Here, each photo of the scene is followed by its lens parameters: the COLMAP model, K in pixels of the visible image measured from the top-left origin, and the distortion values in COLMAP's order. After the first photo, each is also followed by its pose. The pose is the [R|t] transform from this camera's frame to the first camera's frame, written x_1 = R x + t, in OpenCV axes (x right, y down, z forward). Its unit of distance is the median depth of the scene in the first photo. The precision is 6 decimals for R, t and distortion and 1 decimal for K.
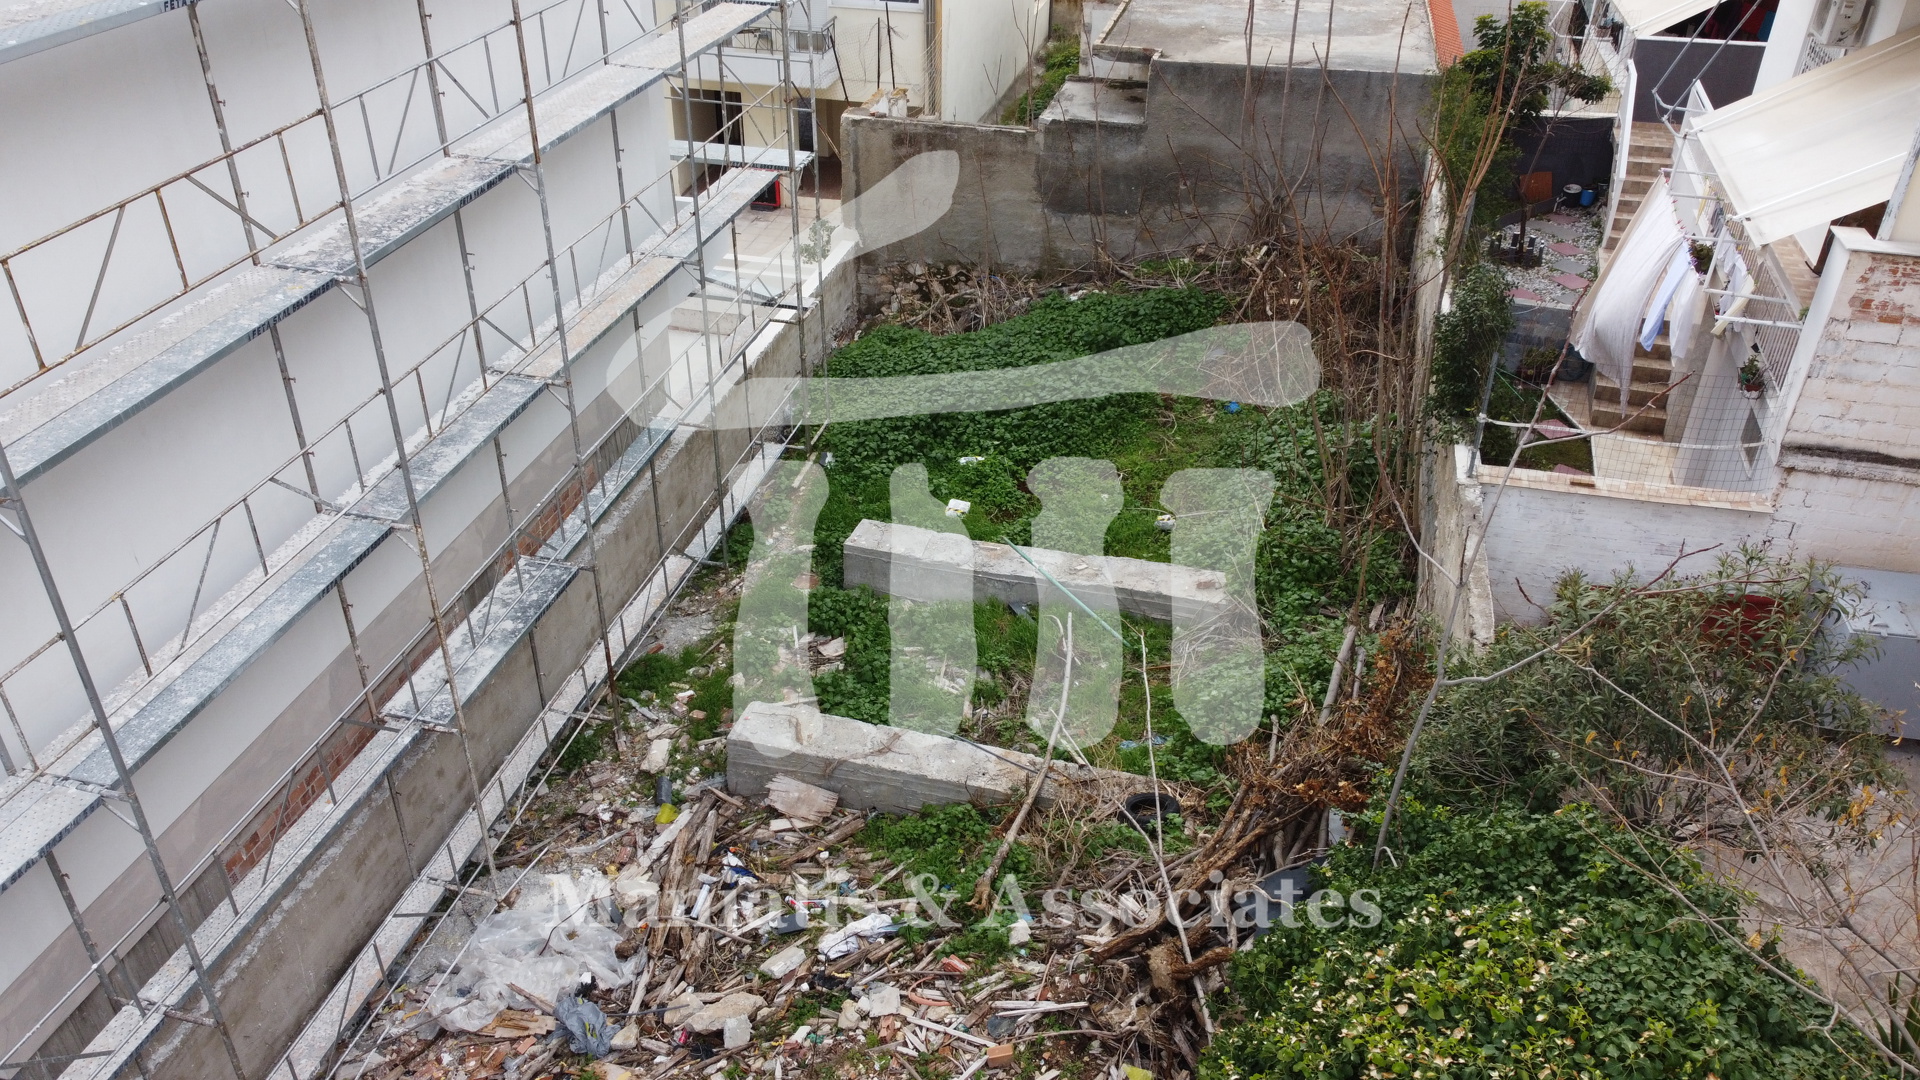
lens RADIAL K [[1451.1, 0, 963.0], [0, 1451.1, 538.4], [0, 0, 1]] dist [0.003831, -0.006595]
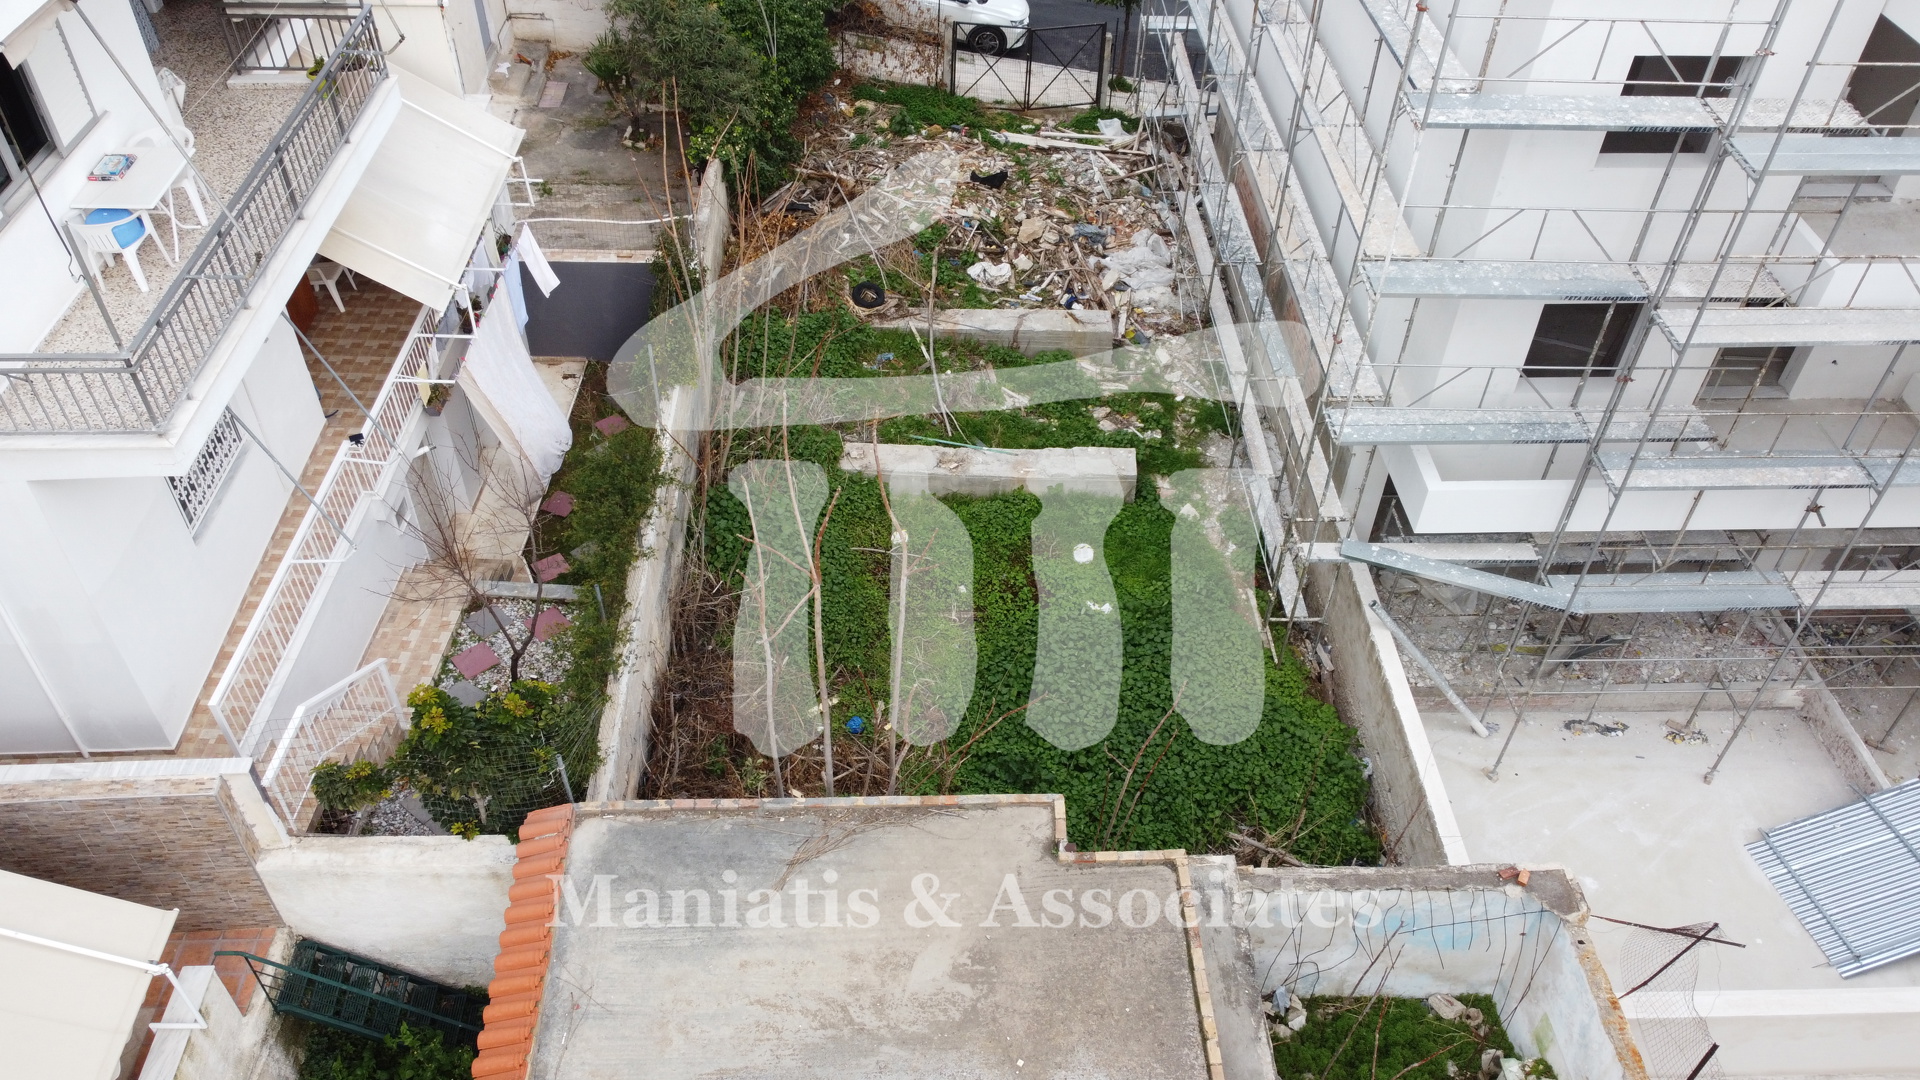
lens RADIAL K [[1451.1, 0, 967.5], [0, 1451.1, 544.4], [0, 0, 1]] dist [0.003831, -0.006595]
pose [[-0.960822, 0.160325, -0.226090, 0.469870], [-0.180115, 0.258831, 0.948981, -1.502506], [0.210664, 0.952524, -0.219814, 1.703114]]
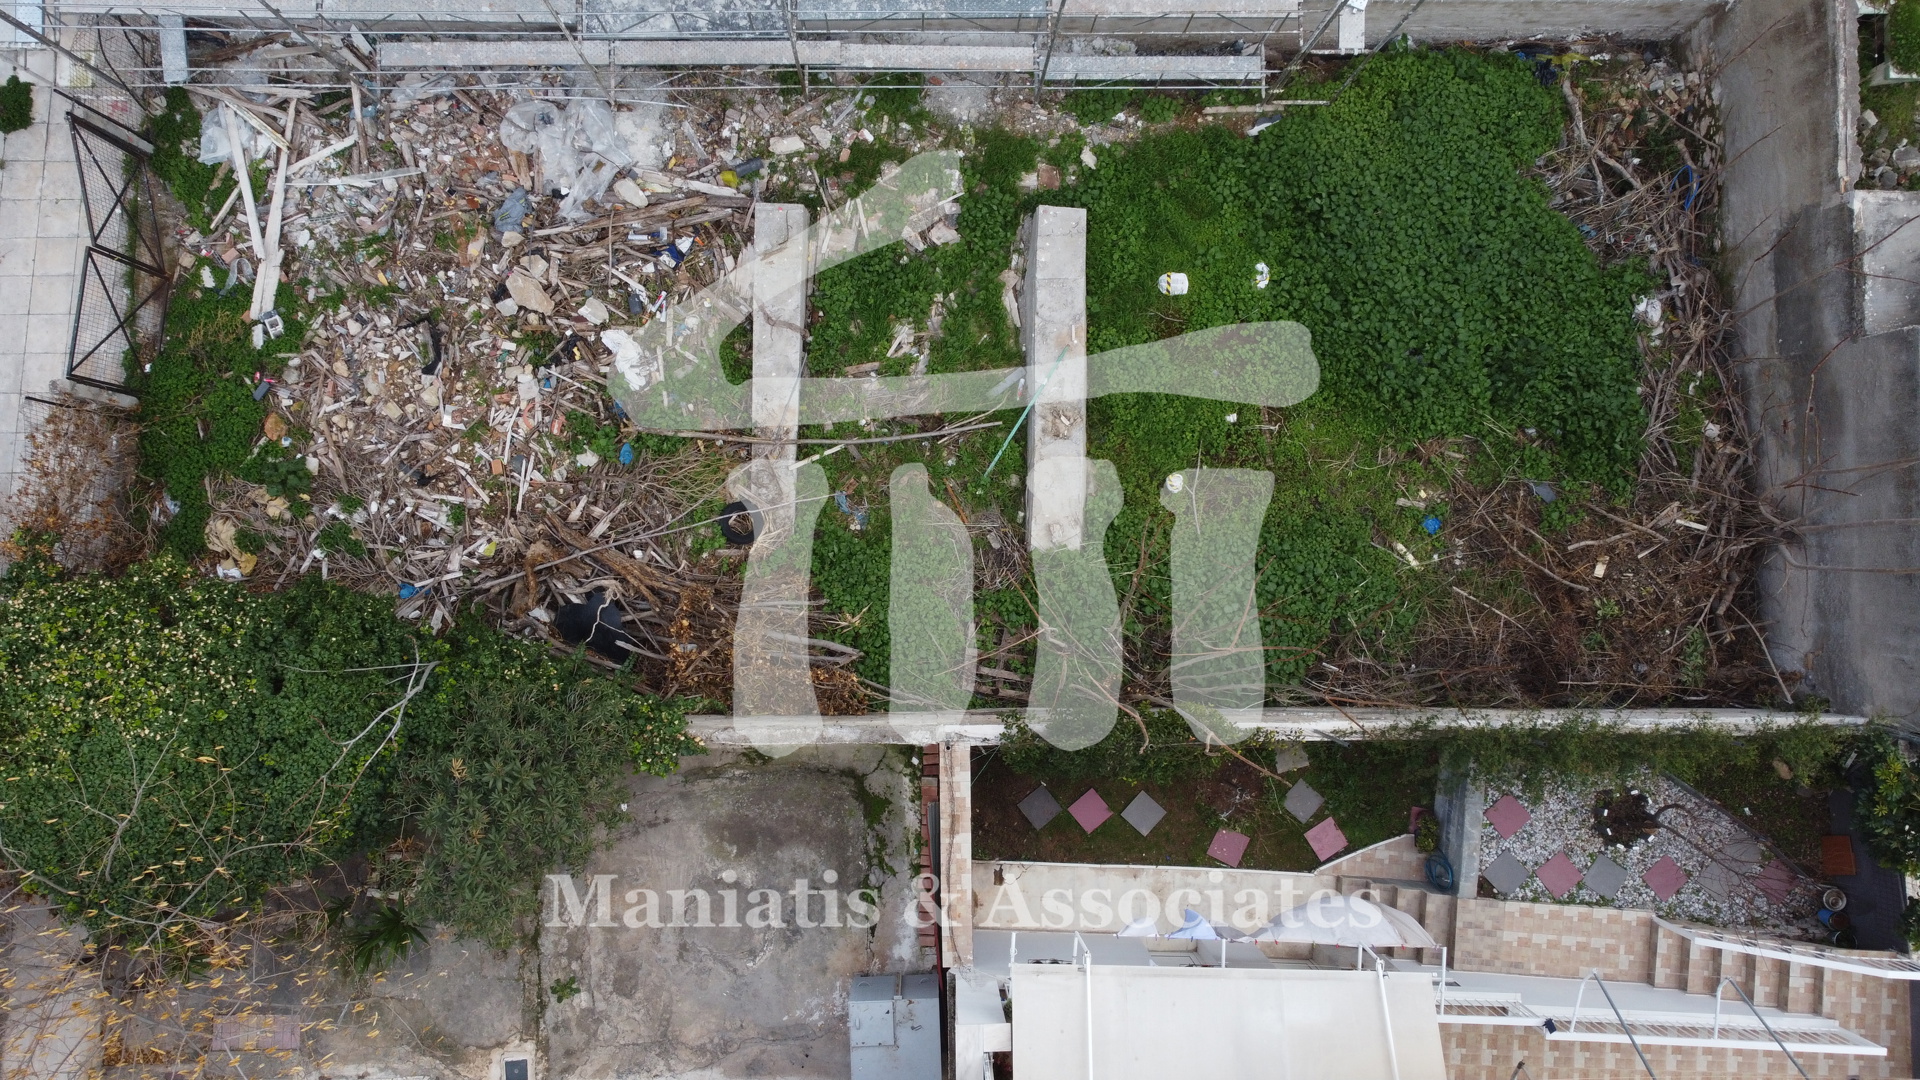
lens RADIAL K [[1451.1, 0, 971.9], [0, 1451.1, 539.4], [0, 0, 1]] dist [0.003831, -0.006595]
pose [[0.243554, 0.969791, -0.013682, 0.212679], [-0.542445, 0.147897, 0.826970, -1.075261], [0.804012, -0.193990, 0.562079, 0.371460]]
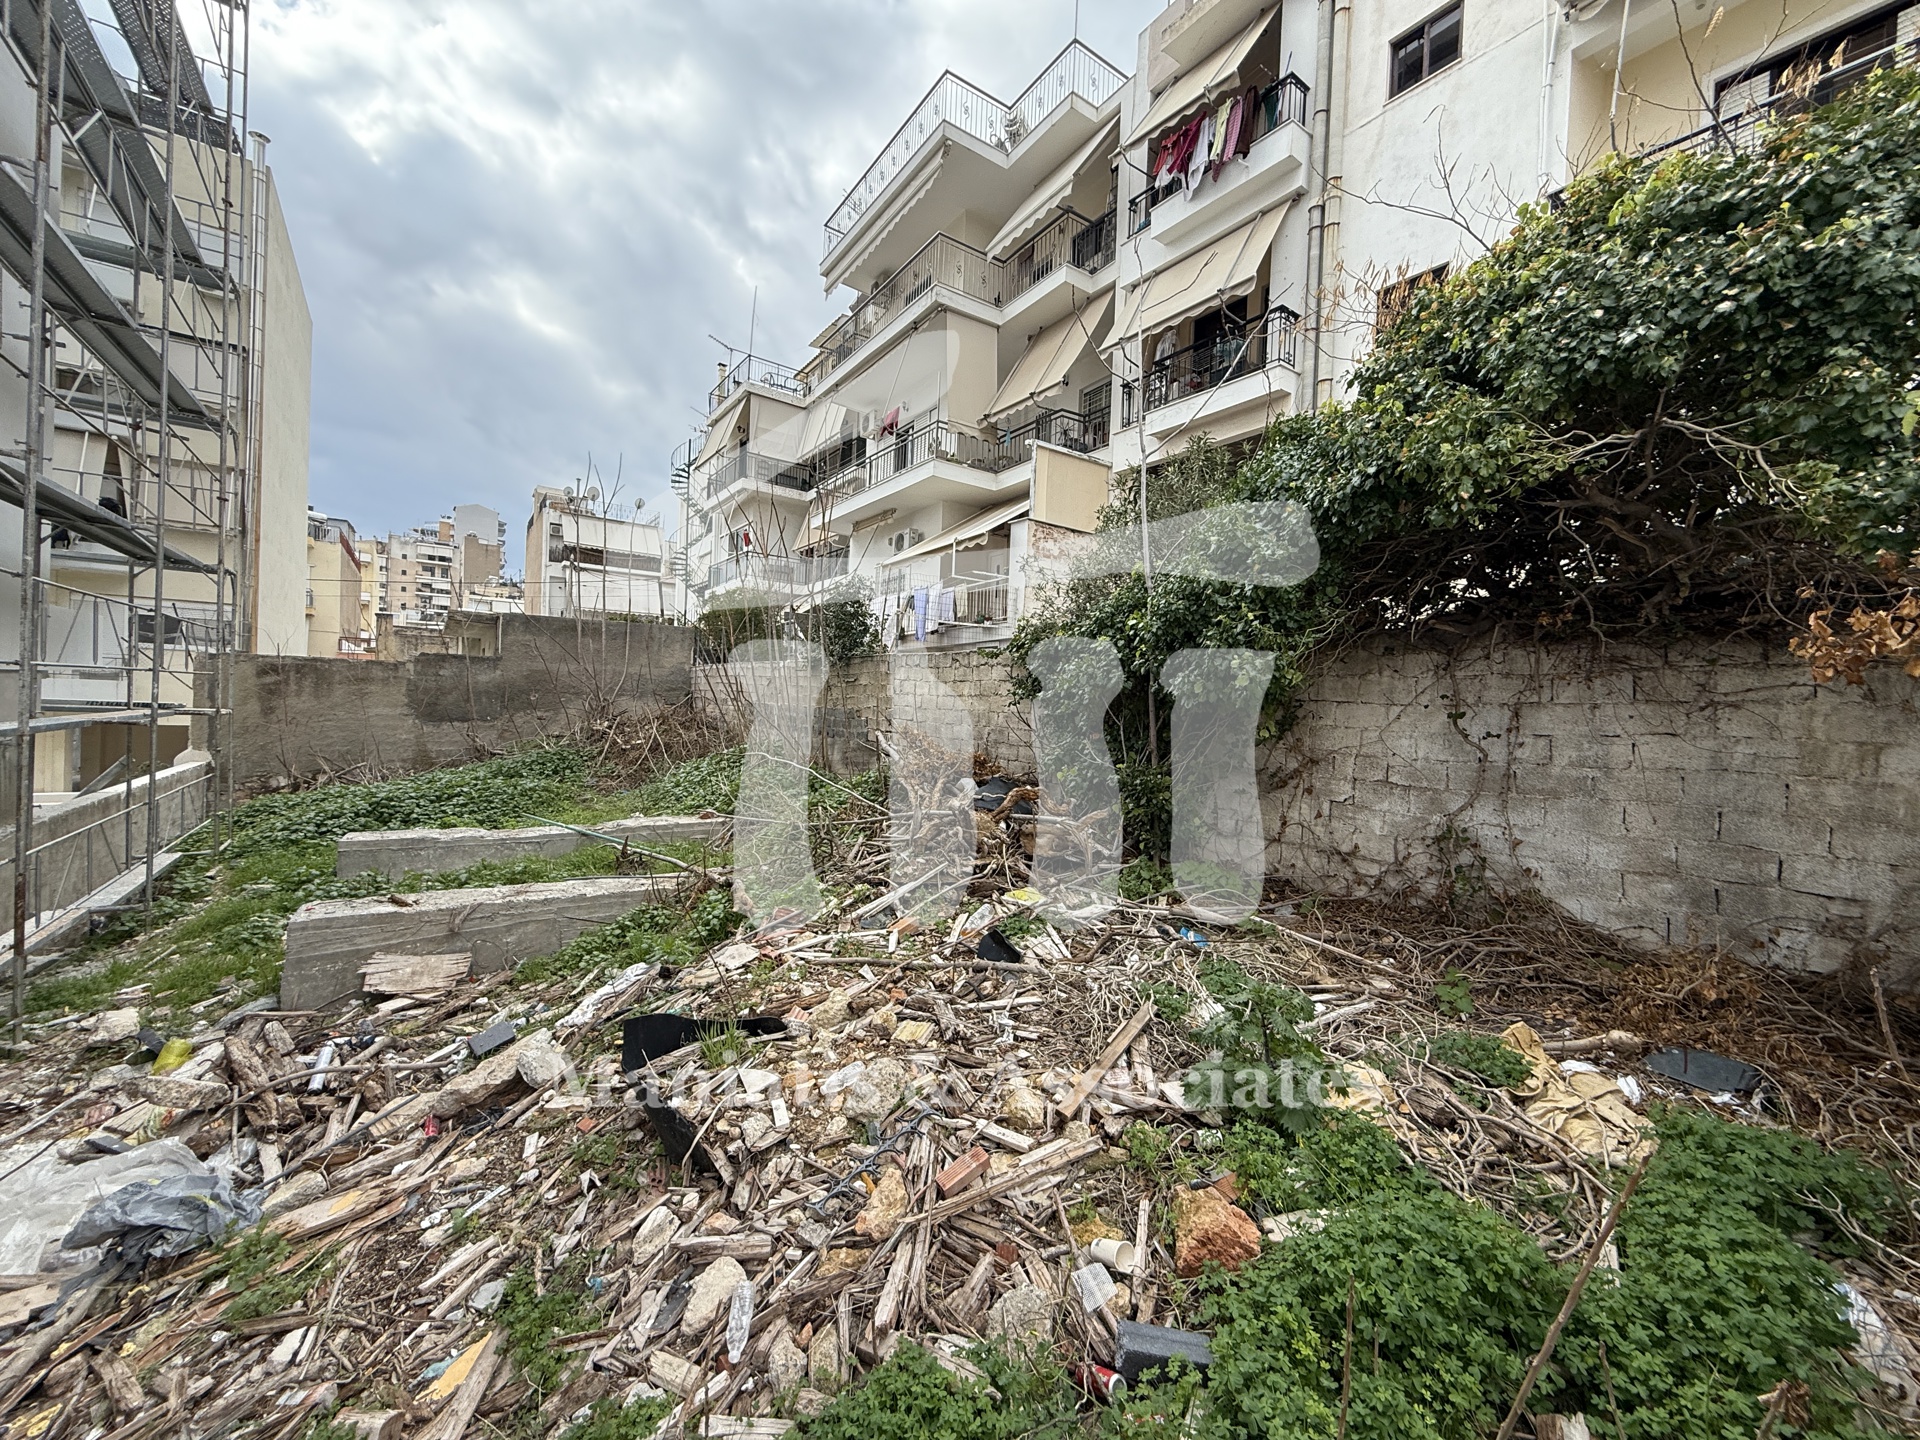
lens RADIAL K [[757.1, 0, 958.0], [0, 757.1, 717.2], [0, 0, 1]] dist [-0.004174, 0.000553]
pose [[0.658899, 0.001527, 0.752230, -0.242325], [0.375015, 0.866200, -0.330244, 0.324732], [-0.652086, 0.499695, 0.570166, 0.510099]]
